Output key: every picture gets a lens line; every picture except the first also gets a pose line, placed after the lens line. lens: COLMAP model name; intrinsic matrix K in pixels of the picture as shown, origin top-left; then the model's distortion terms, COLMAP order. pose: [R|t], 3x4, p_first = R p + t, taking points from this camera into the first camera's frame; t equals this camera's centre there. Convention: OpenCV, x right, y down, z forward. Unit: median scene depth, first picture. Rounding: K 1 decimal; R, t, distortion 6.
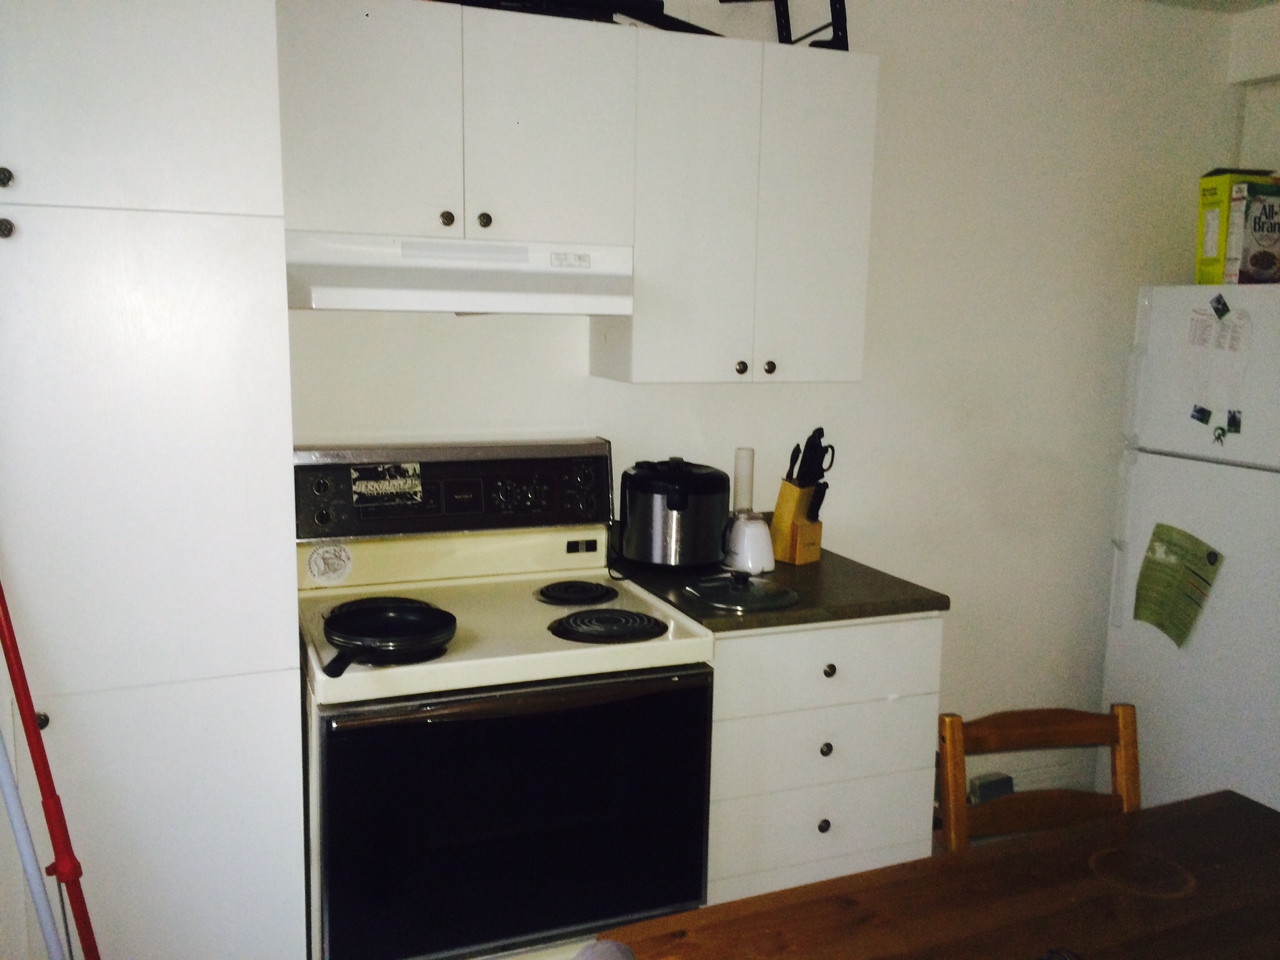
lens RADIAL K [[1086.6, 0, 643.0], [0, 1086.6, 472.1], [0, 0, 1]] dist [0.075224, -0.103700]
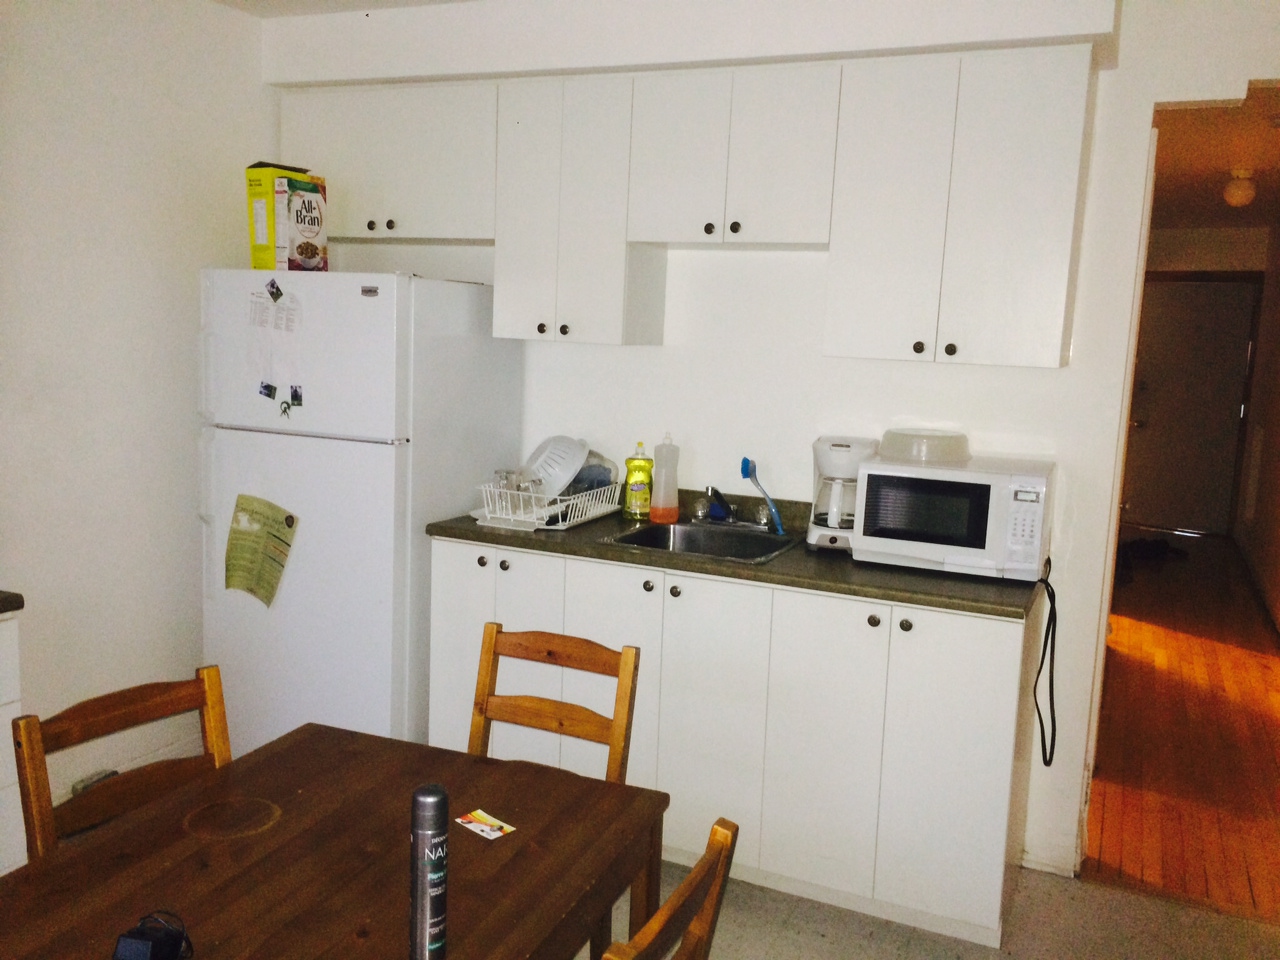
lens RADIAL K [[1086.6, 0, 637.8], [0, 1086.6, 472.0], [0, 0, 1]] dist [0.075224, -0.103700]
pose [[0.712313, -0.083537, 0.696872, 0.011880], [0.073063, 0.996323, 0.044751, 0.007231], [-0.698048, 0.019039, 0.715798, -0.026704]]
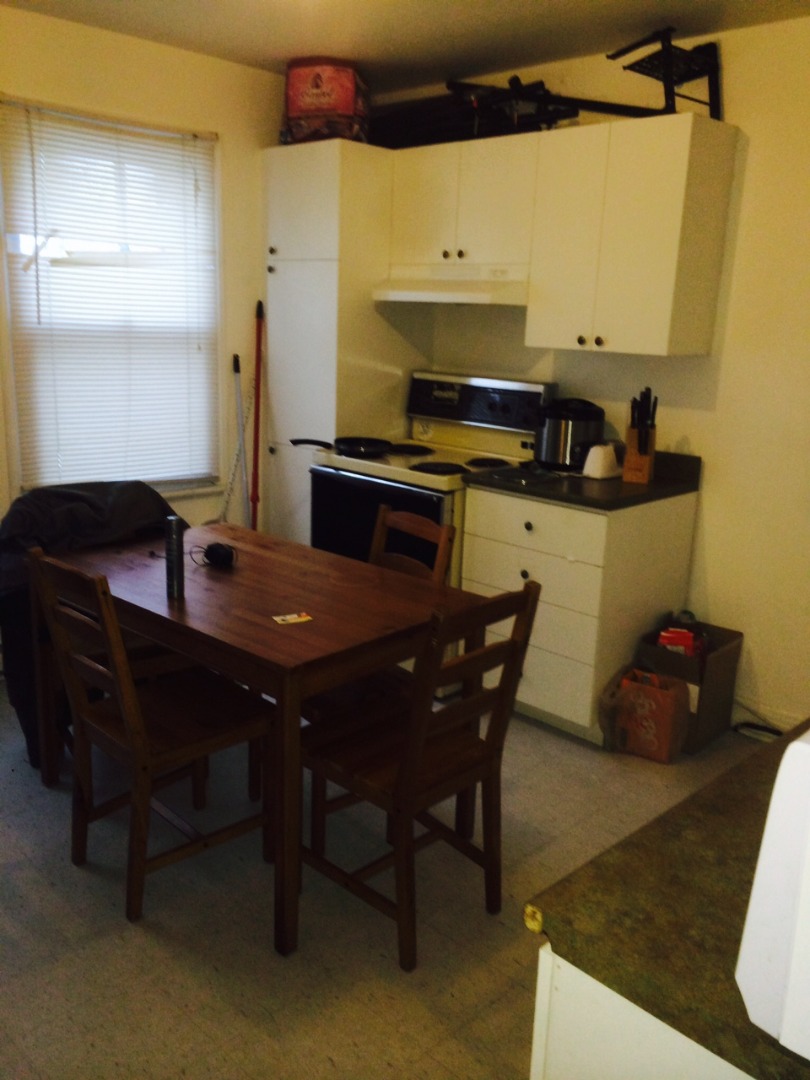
lens RADIAL K [[916.8, 0, 405.2], [0, 916.8, 539.6], [0, 0, 1]] dist [0.075224, -0.103700]
pose [[0.415301, 0.215953, -0.883680, 1.253041], [-0.160087, 0.973603, 0.162693, 0.010148], [0.895487, 0.073899, 0.438909, 0.215415]]
